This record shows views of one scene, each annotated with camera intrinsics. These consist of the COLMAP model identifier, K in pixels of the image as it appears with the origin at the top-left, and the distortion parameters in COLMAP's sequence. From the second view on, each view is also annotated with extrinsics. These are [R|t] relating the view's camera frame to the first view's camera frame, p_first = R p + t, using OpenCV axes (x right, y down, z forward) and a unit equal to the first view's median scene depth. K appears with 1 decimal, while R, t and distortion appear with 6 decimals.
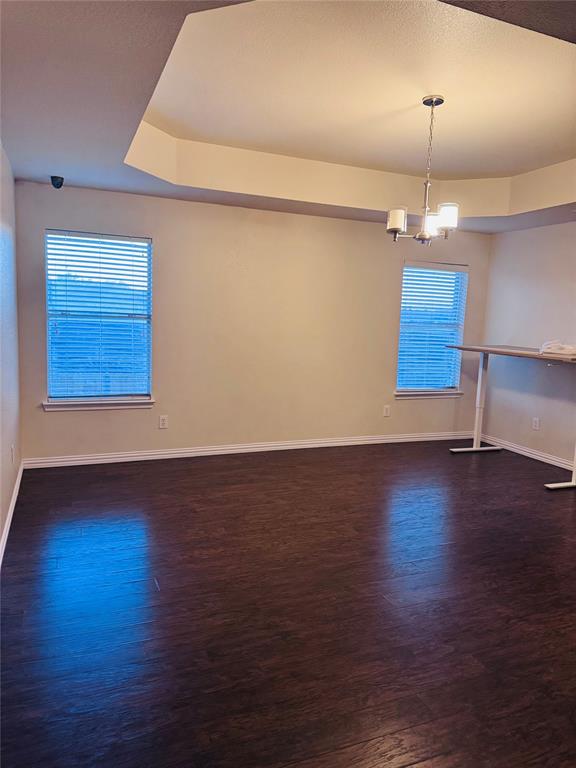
lens RADIAL K [[538.6, 0, 288.0], [0, 538.6, 384.0], [0, 0, 1]] dist [0.004382, 0.000669]
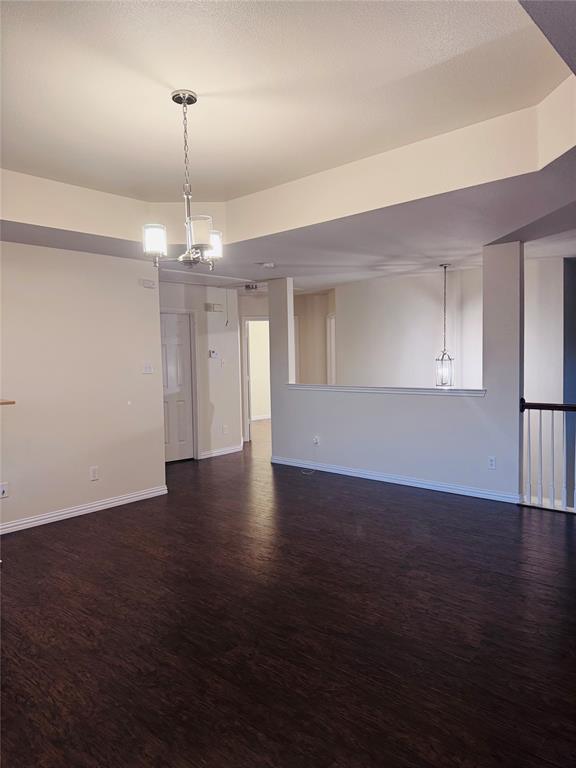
lens RADIAL K [[538.6, 0, 288.0], [0, 538.6, 384.0], [0, 0, 1]] dist [0.004382, 0.000669]
pose [[-0.423608, -0.084133, 0.901930, -0.559410], [0.122711, 0.981170, 0.149158, -0.191561], [-0.897495, 0.173862, -0.405307, 1.202803]]
